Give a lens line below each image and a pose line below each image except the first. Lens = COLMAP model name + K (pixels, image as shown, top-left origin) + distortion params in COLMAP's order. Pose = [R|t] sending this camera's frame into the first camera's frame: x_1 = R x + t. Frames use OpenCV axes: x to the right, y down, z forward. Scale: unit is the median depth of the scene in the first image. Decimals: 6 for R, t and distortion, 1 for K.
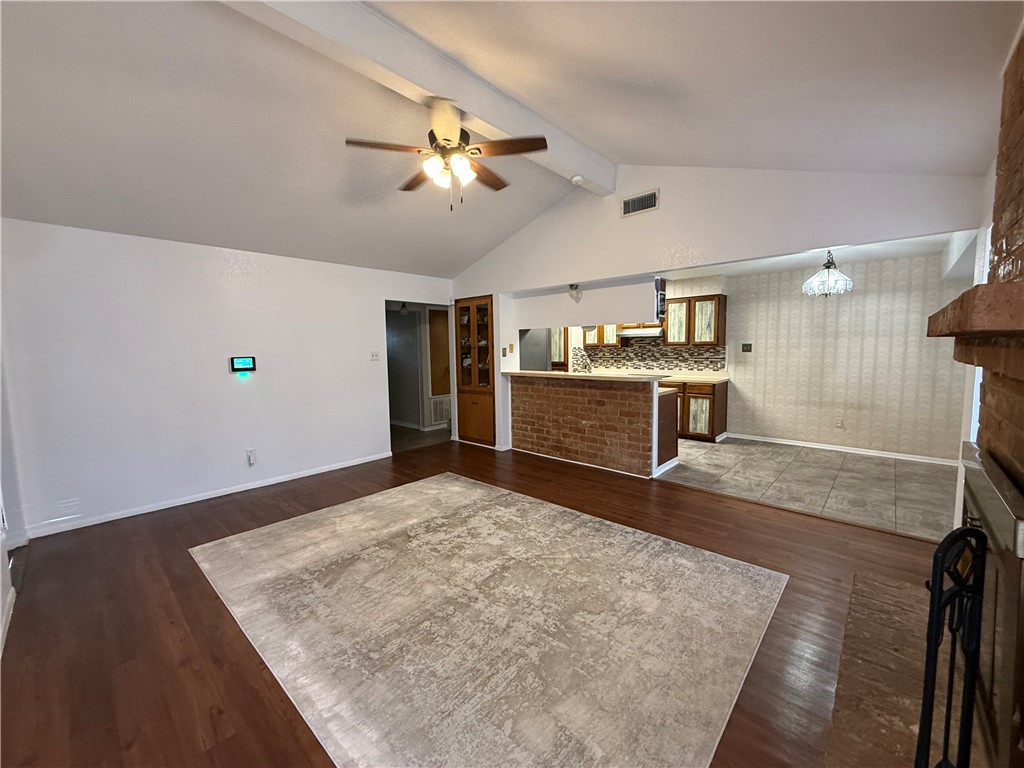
lens RADIAL K [[408.5, 0, 508.7], [0, 408.5, 382.5], [0, 0, 1]] dist [-0.000173, 0.000102]
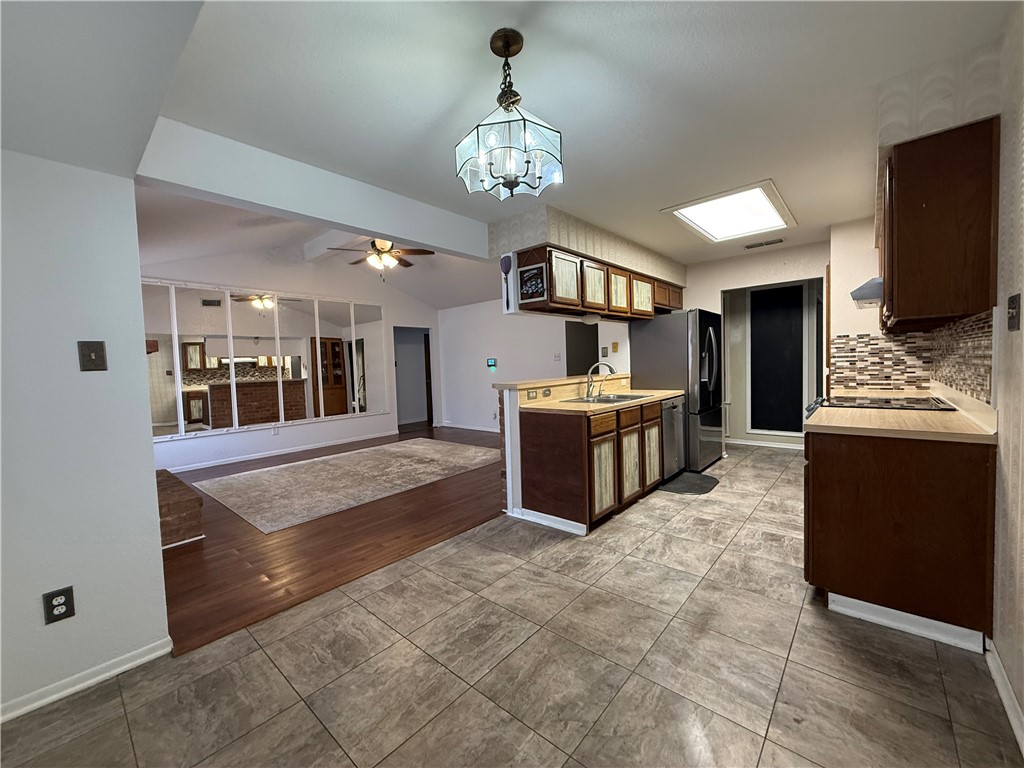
lens RADIAL K [[408.5, 0, 508.8], [0, 408.5, 384.5], [0, 0, 1]] dist [-0.000173, 0.000102]
pose [[0.027215, 0.062373, -0.997682, 1.087180], [-0.050176, 0.996879, 0.060954, -0.058523], [0.998370, 0.048401, 0.030260, 0.945044]]
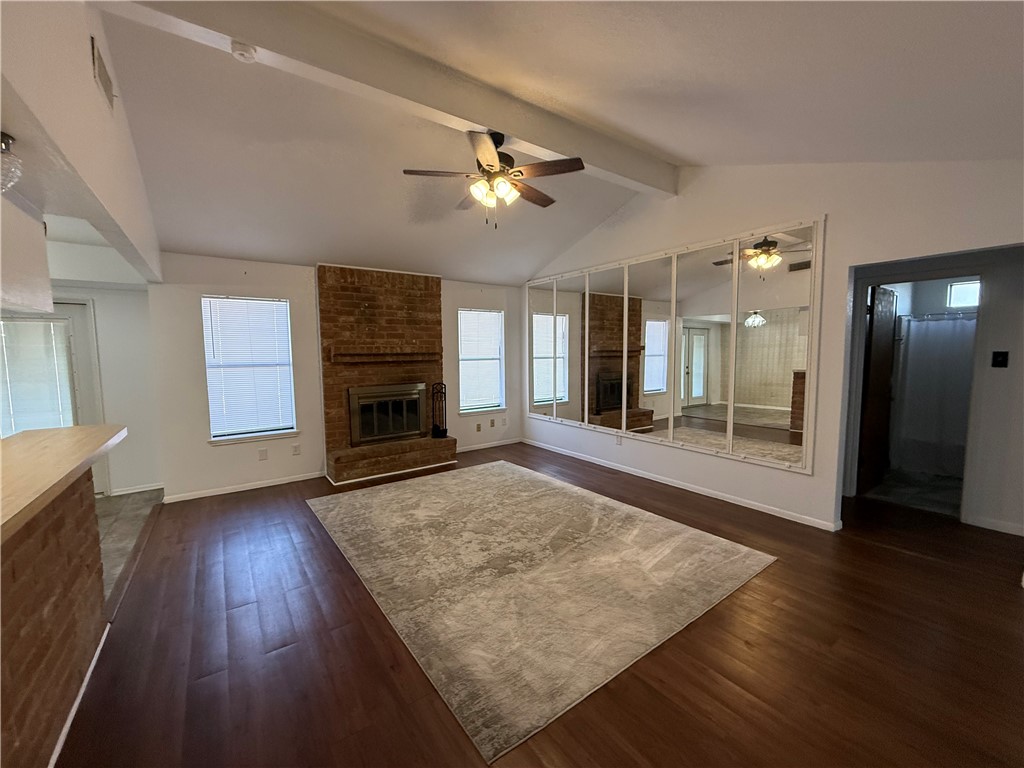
lens RADIAL K [[408.5, 0, 508.8], [0, 408.5, 384.3], [0, 0, 1]] dist [-0.000173, 0.000102]
pose [[-0.979500, 0.007768, 0.201296, -0.237500], [0.041561, 0.985550, 0.164204, -0.117050], [-0.197112, 0.169204, -0.965669, 1.296973]]
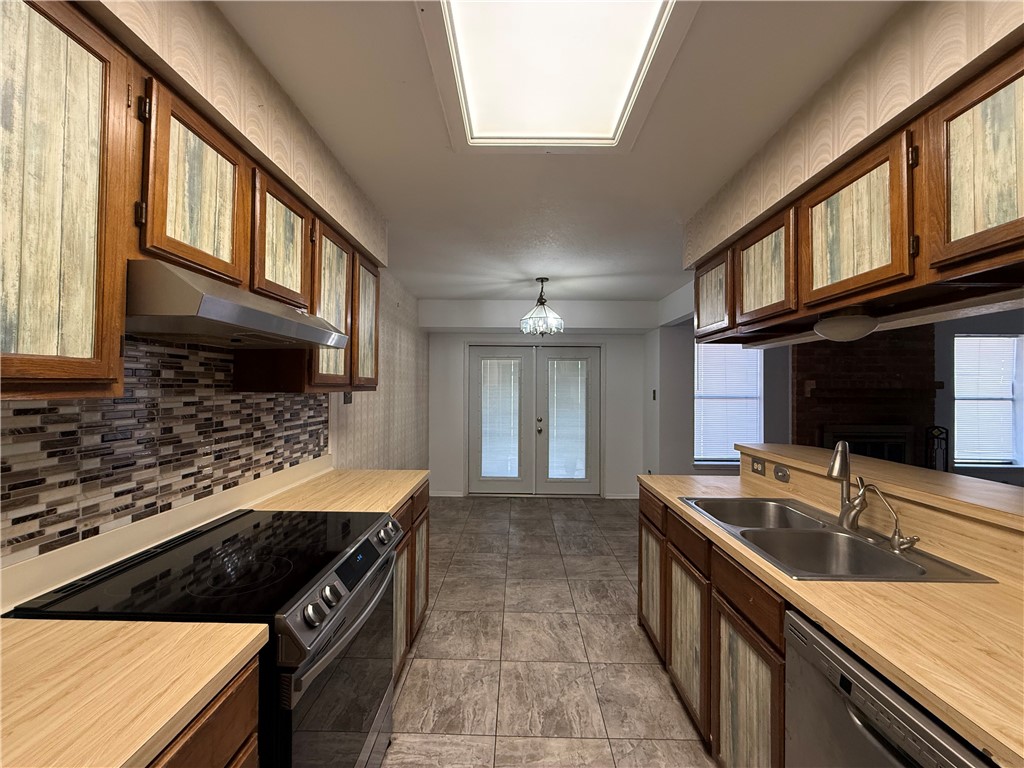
lens RADIAL K [[408.5, 0, 509.3], [0, 408.5, 382.8], [0, 0, 1]] dist [-0.000173, 0.000102]
pose [[-0.667864, 0.017971, 0.744067, 0.157809], [0.066132, 0.997187, 0.035274, -0.137309], [-0.741340, 0.072765, -0.667174, 1.570920]]
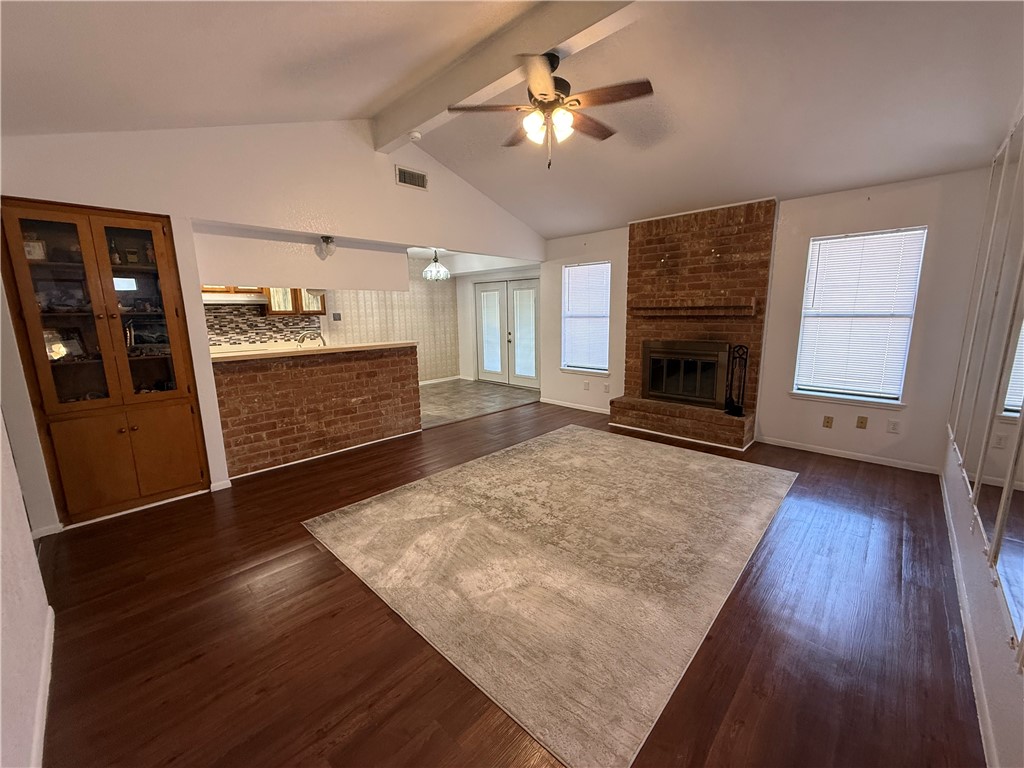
lens RADIAL K [[408.5, 0, 508.9], [0, 408.5, 382.5], [0, 0, 1]] dist [-0.000173, 0.000102]
pose [[0.017419, -0.160144, 0.986940, -0.732318], [0.100611, 0.982360, 0.157625, -0.049655], [-0.994773, 0.096552, 0.033224, 0.683413]]
